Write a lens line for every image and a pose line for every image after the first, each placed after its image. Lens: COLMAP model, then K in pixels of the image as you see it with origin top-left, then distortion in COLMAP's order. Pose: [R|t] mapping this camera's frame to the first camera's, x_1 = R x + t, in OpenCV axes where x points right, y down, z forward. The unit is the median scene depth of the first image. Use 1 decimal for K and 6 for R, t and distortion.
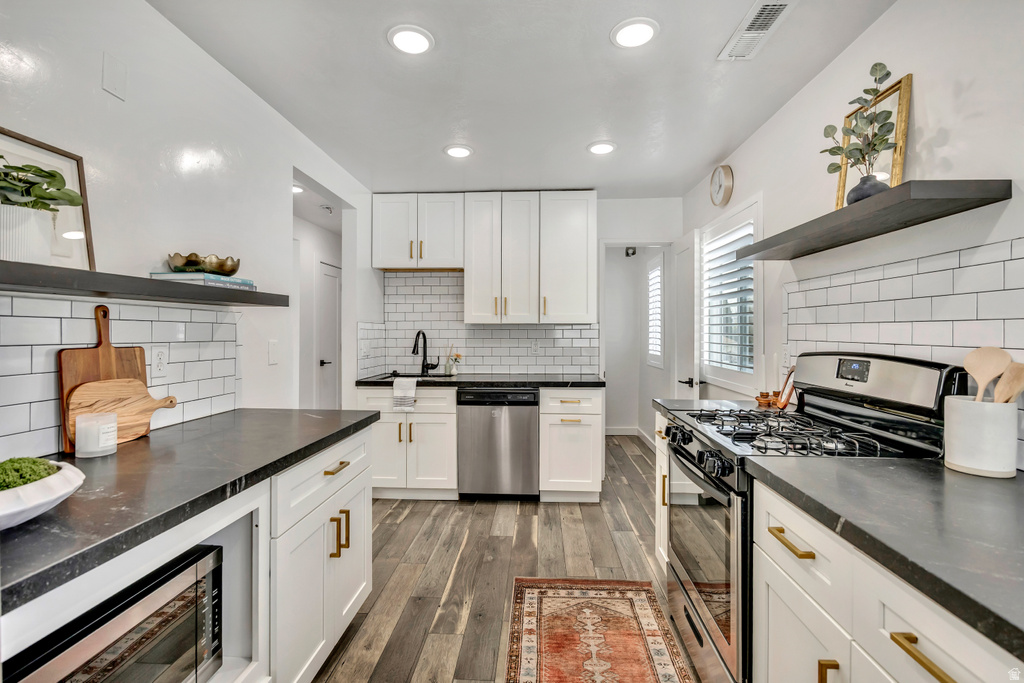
lens RADIAL K [[461.7, 0, 517.2], [0, 461.7, 332.4], [0, 0, 1]] dist [-0.016177, 0.000859]
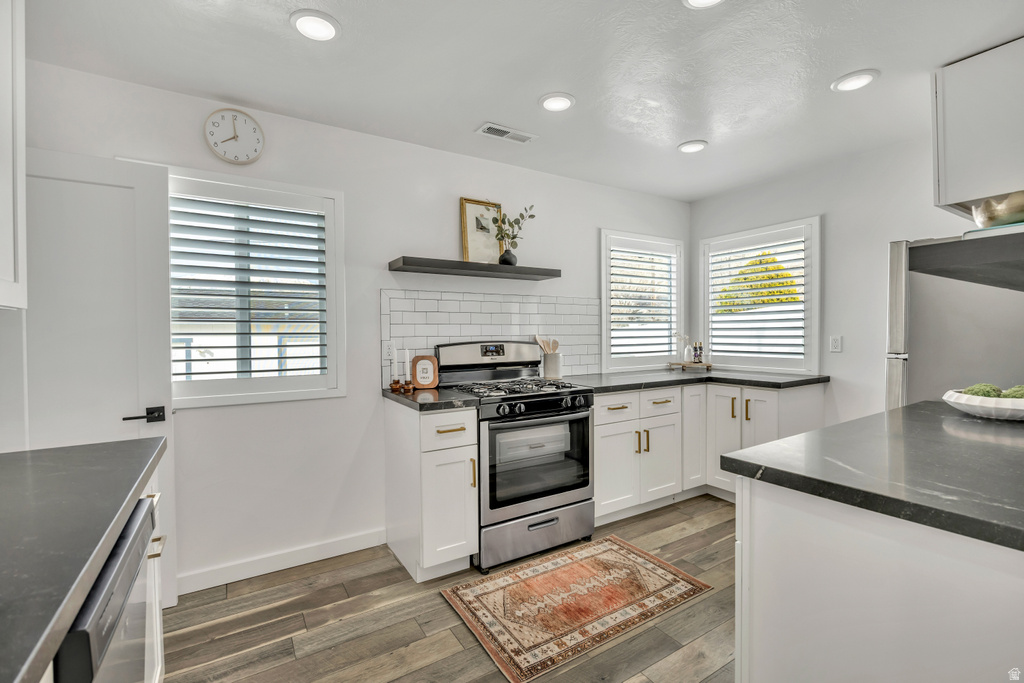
lens RADIAL K [[453.7, 0, 511.9], [0, 453.7, 343.8], [0, 0, 1]] dist [-0.015802, 0.000975]
pose [[-0.573740, -0.018363, 0.818832, -0.661283], [0.005760, 0.999633, 0.026453, 0.006600], [-0.819017, 0.019894, -0.573424, 1.665198]]
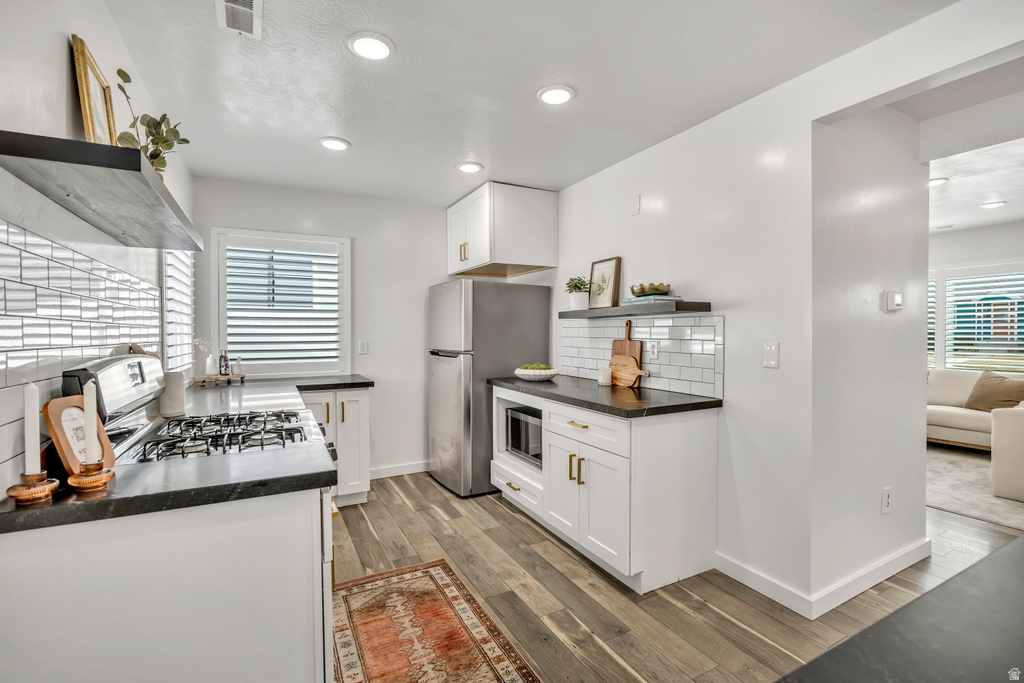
lens RADIAL K [[461.7, 0, 517.2], [0, 461.7, 332.4], [0, 0, 1]] dist [-0.016177, 0.000859]
pose [[-0.854196, 0.002843, -0.519944, 0.474948], [0.002424, 0.999996, 0.001484, -0.005867], [0.519946, 0.000007, -0.854199, 1.866458]]
